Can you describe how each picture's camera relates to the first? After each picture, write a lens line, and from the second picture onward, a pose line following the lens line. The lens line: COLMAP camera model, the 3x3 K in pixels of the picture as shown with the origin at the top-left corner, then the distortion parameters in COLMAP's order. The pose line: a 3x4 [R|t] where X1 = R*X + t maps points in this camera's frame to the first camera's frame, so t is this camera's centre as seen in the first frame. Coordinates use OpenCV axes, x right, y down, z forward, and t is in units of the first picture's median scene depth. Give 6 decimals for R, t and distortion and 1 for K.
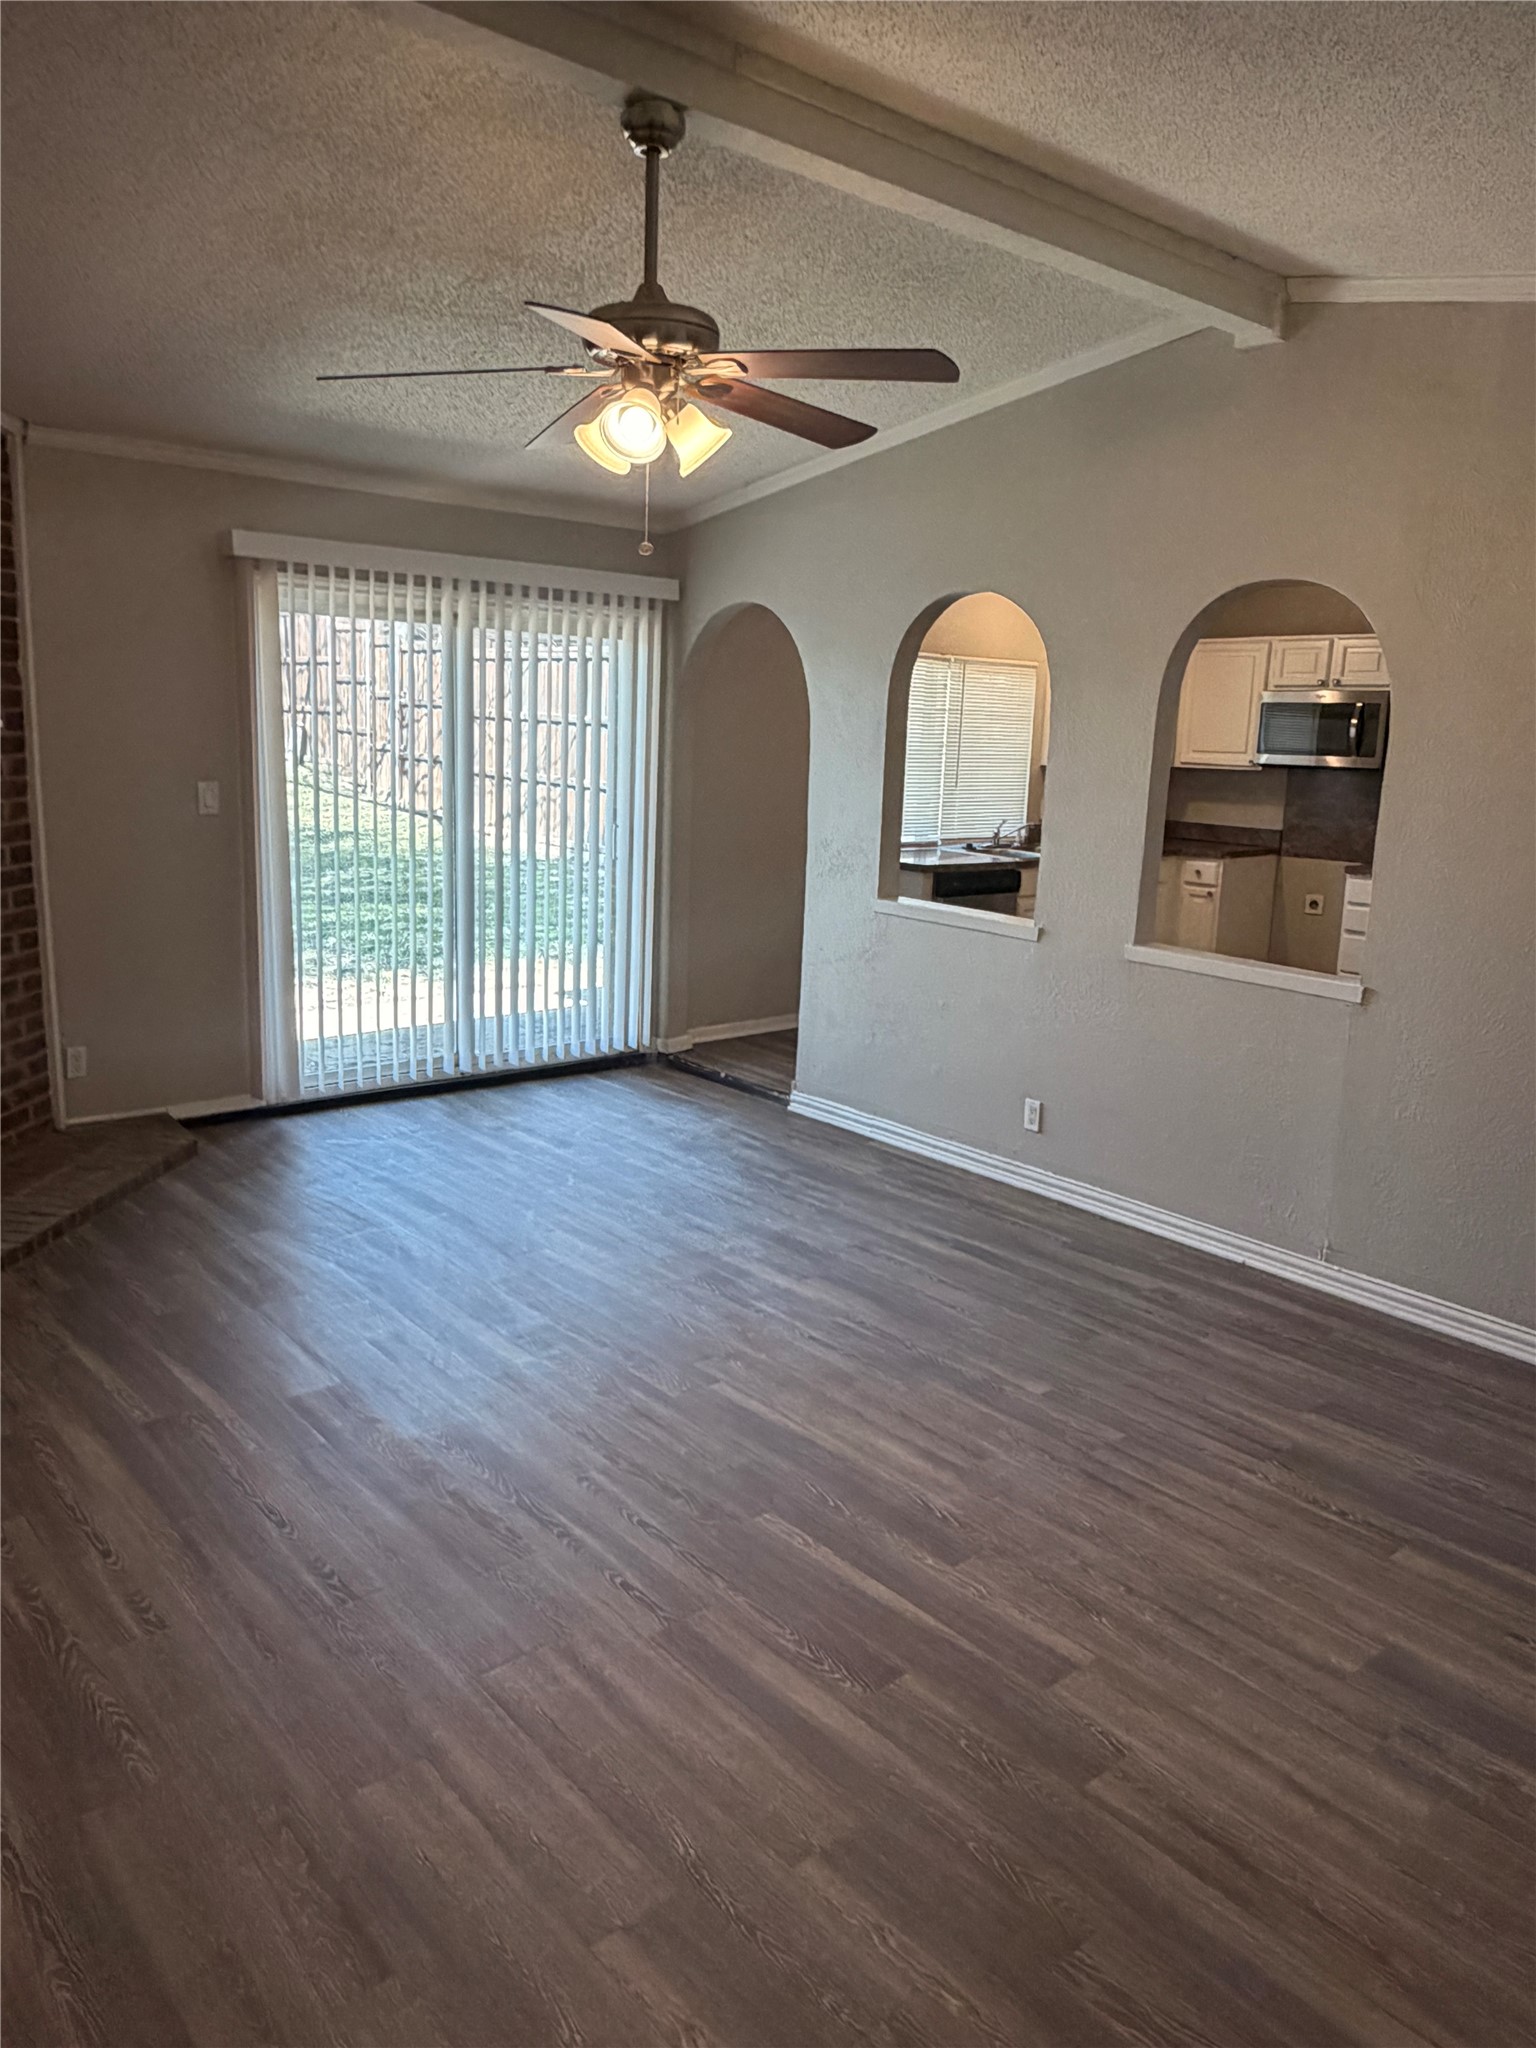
lens RADIAL K [[1430.3, 0, 758.4], [0, 1430.3, 1024.5], [0, 0, 1]] dist [-0.000378, -0.000729]
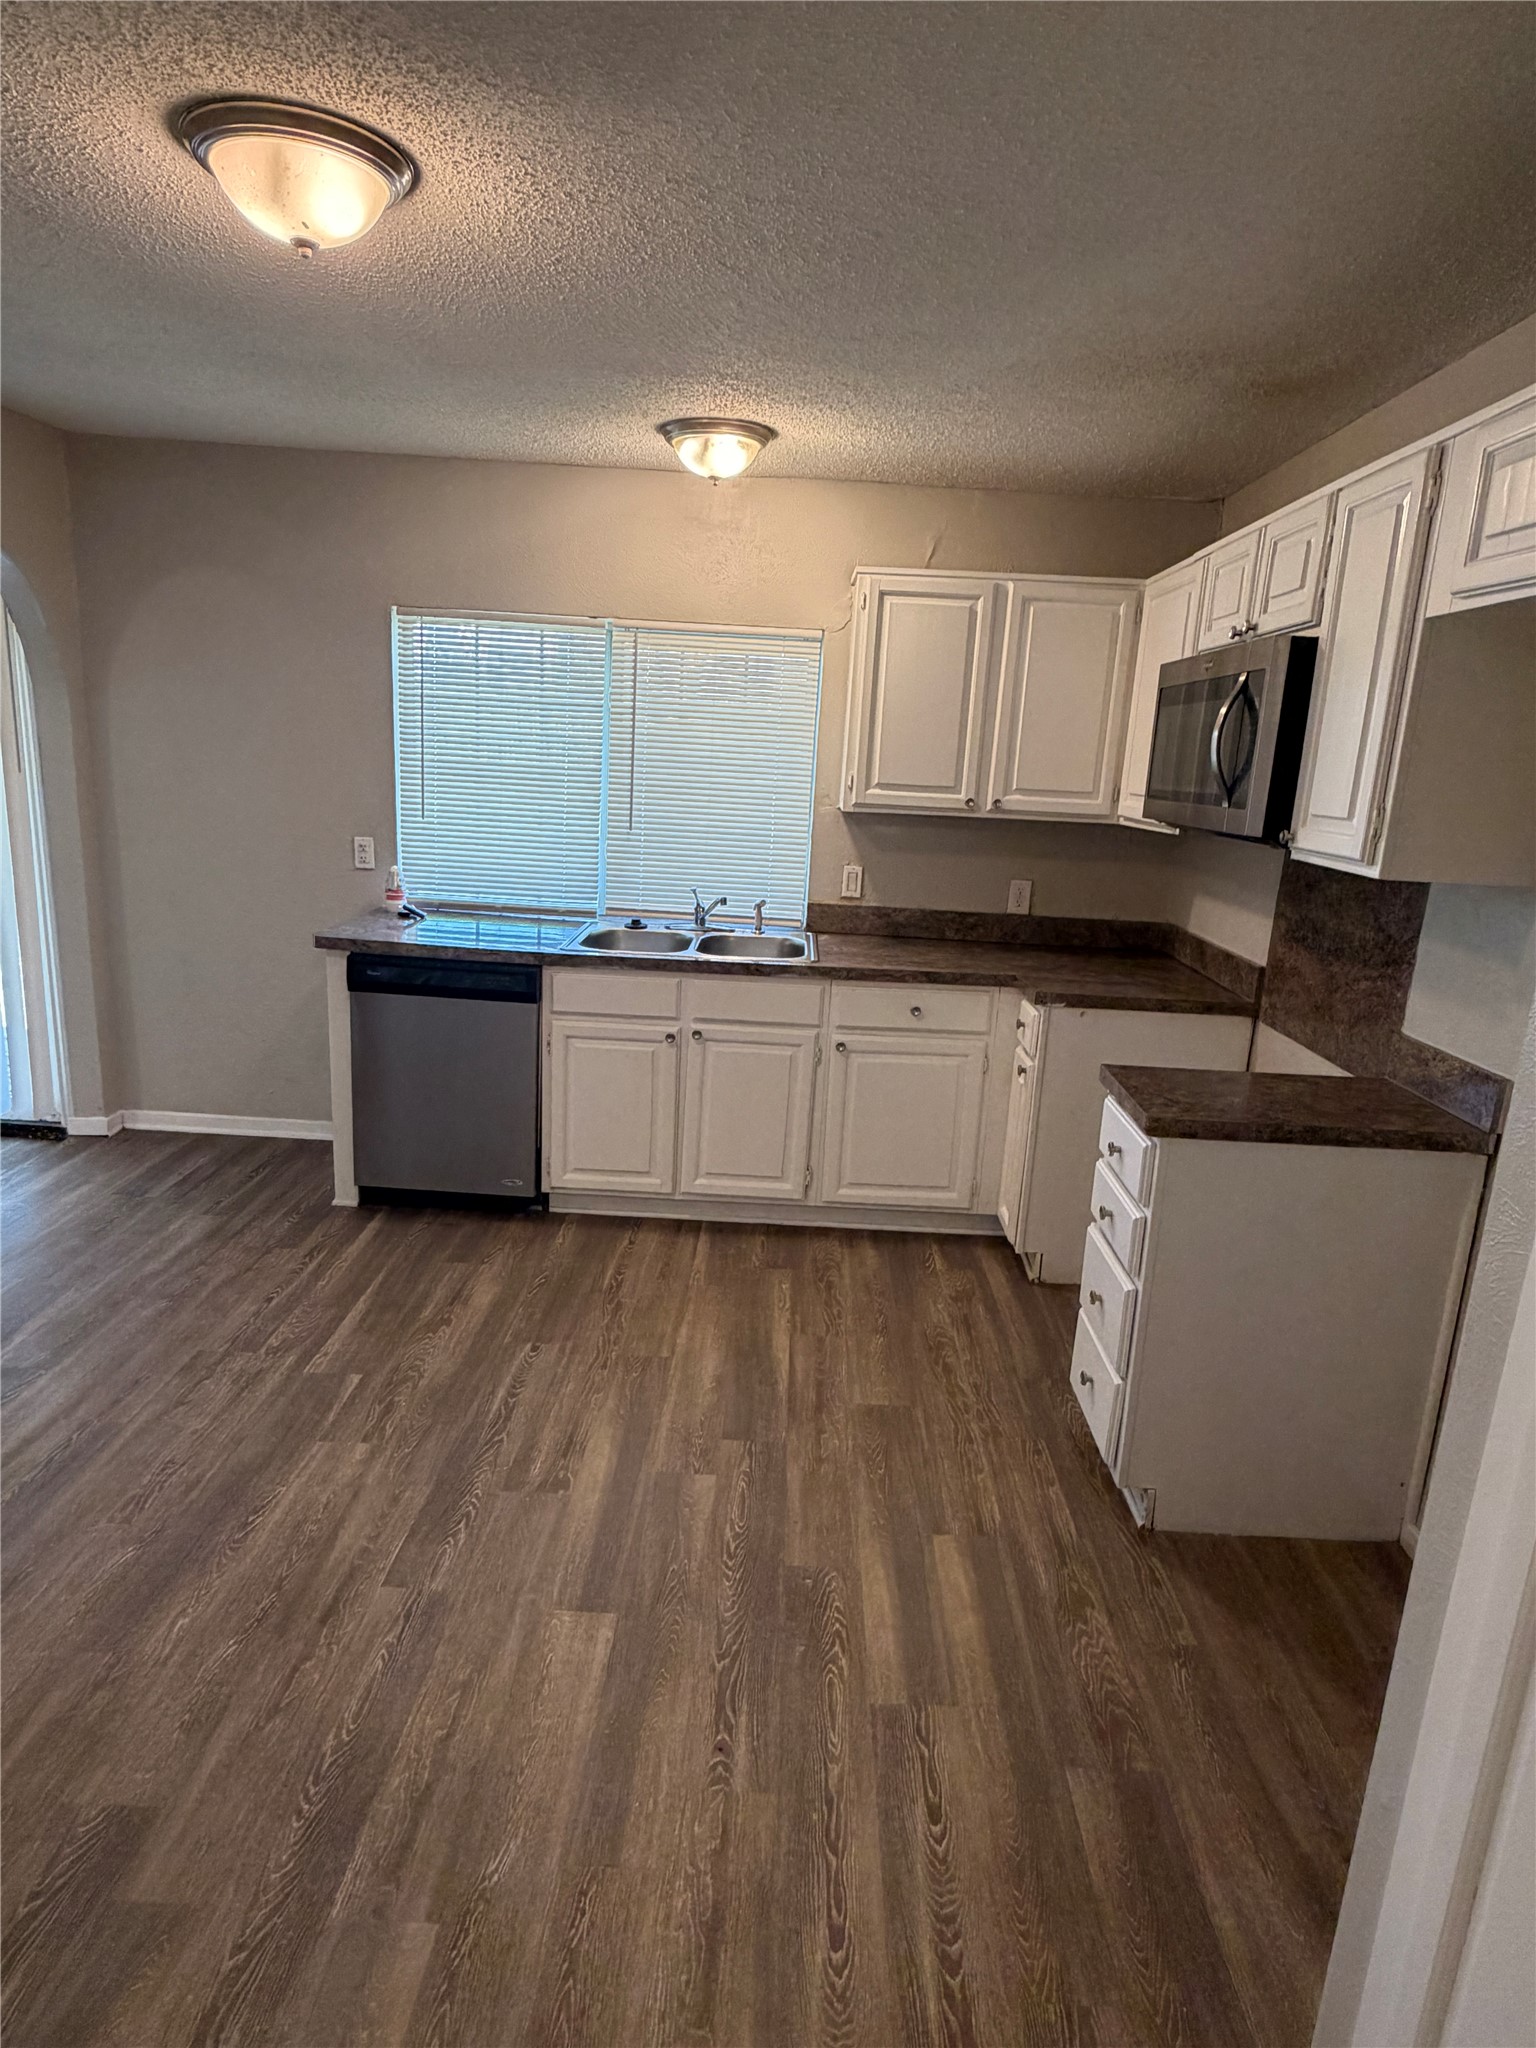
lens RADIAL K [[1138.2, 0, 768.0], [0, 1138.2, 1024.0], [0, 0, 1]] dist [0.000722, 0.000601]
pose [[0.744114, 0.165722, -0.647171, 0.506491], [-0.169509, 0.983876, 0.057042, -0.114811], [0.646189, 0.067256, 0.760208, 0.630211]]
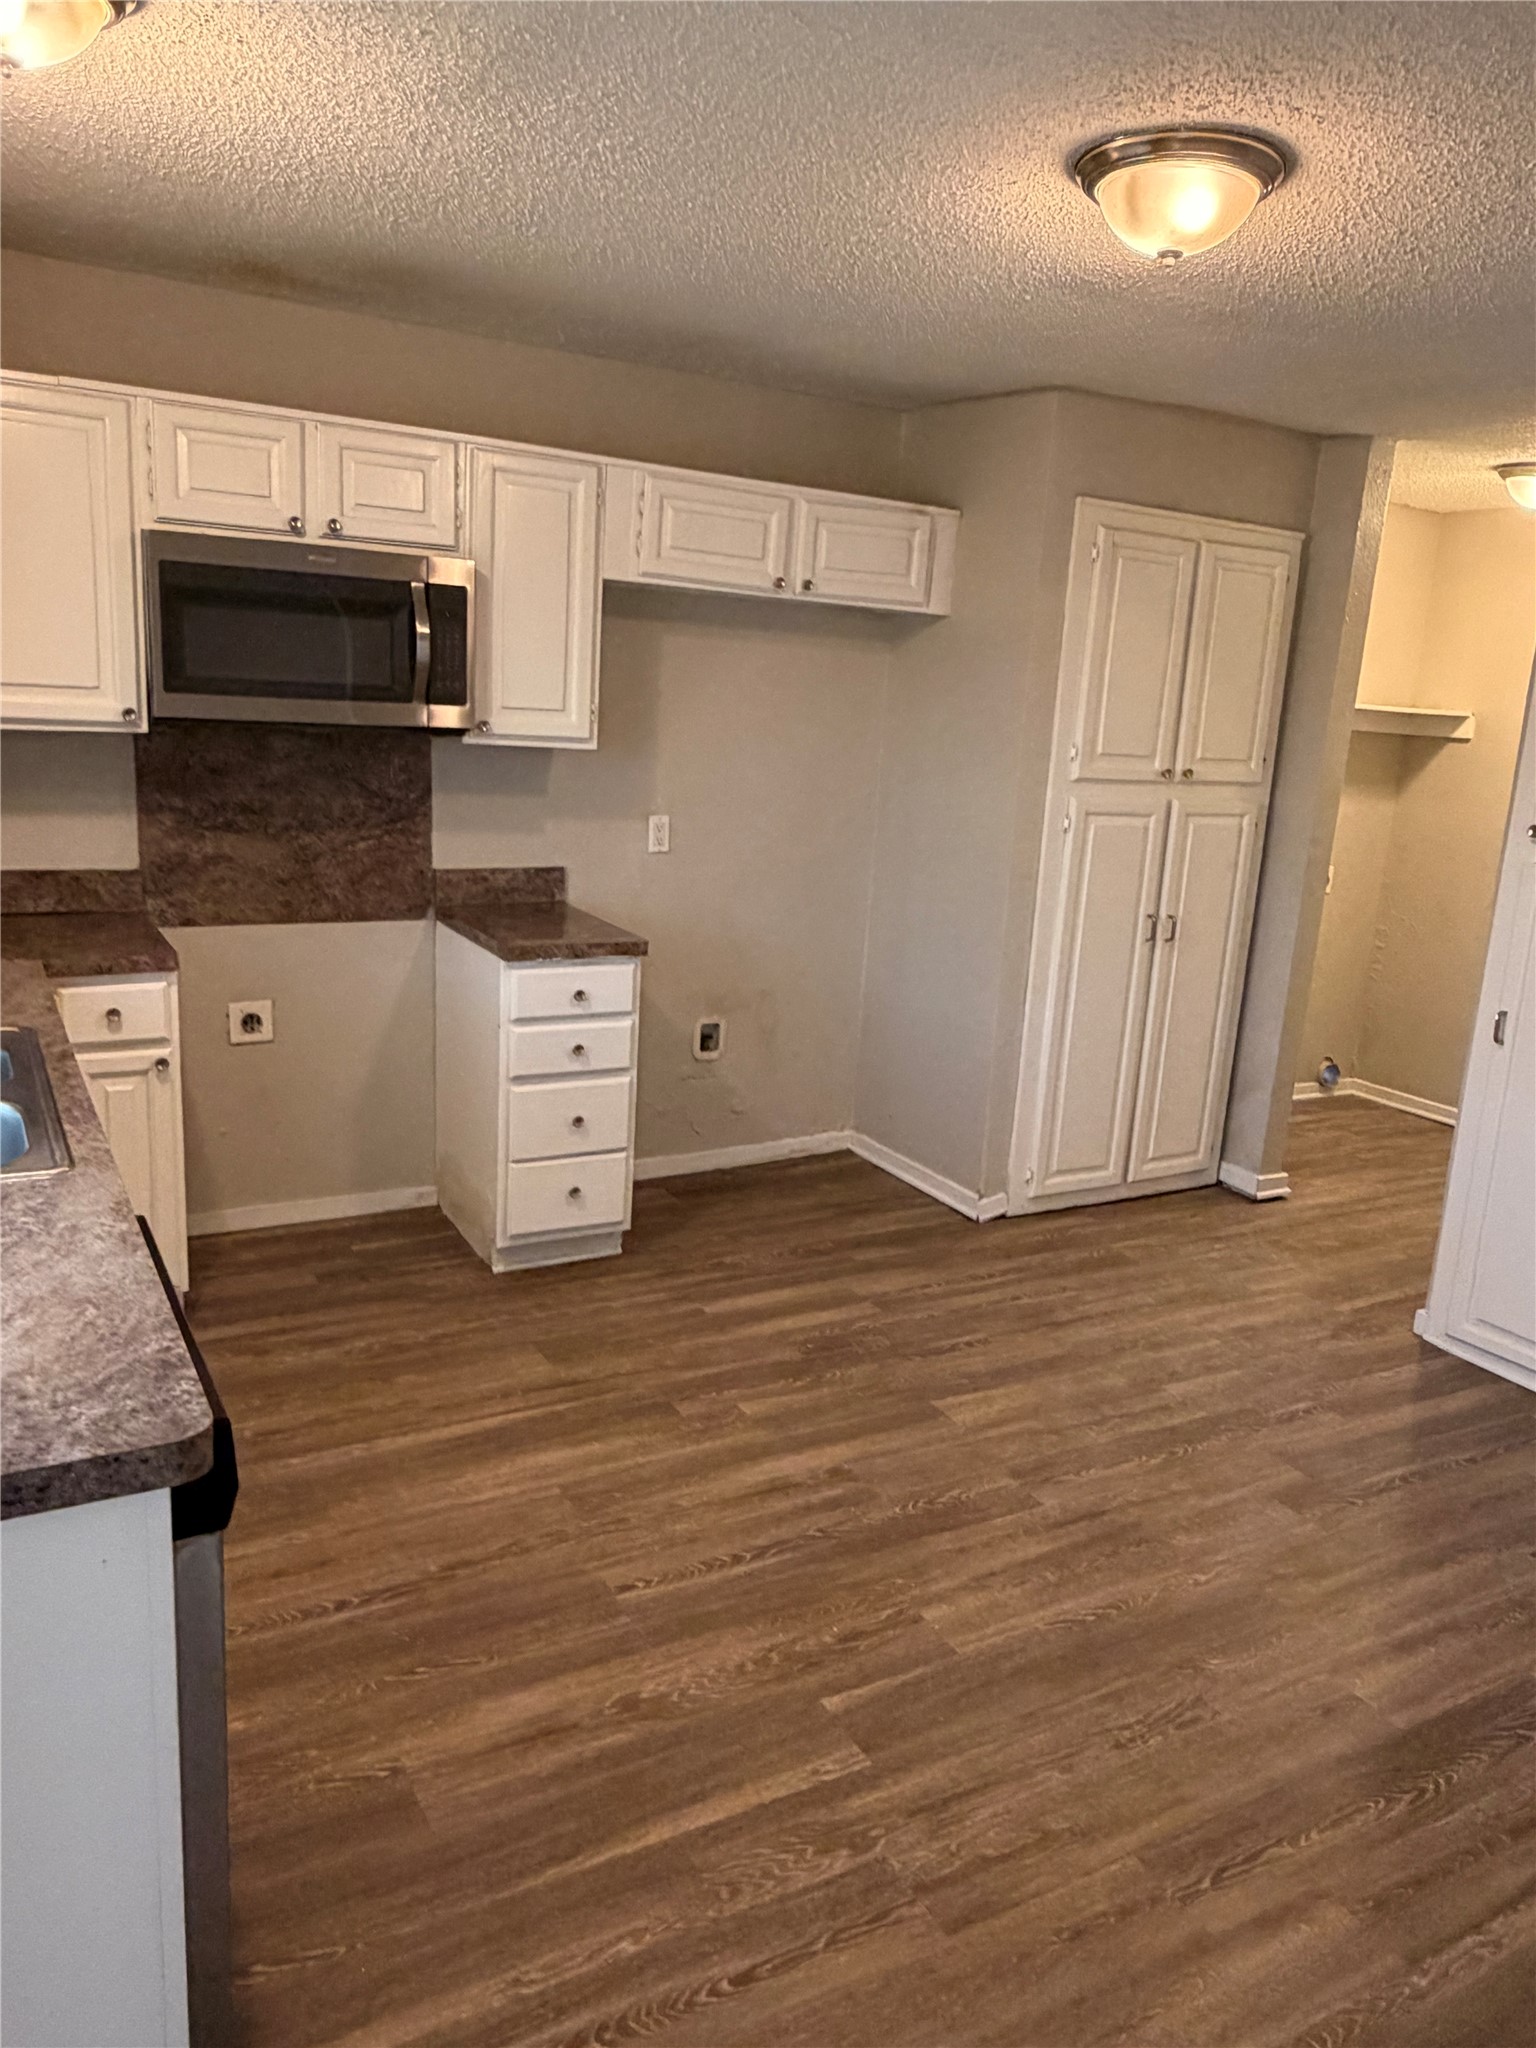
lens RADIAL K [[1437.9, 0, 769.8], [0, 1437.9, 1032.2], [0, 0, 1]] dist [0.000023, -0.000505]
pose [[0.192515, -0.235834, 0.952534, -0.019146], [0.155743, 0.965731, 0.207624, -0.153595], [-0.968856, 0.108379, 0.222647, 0.751548]]
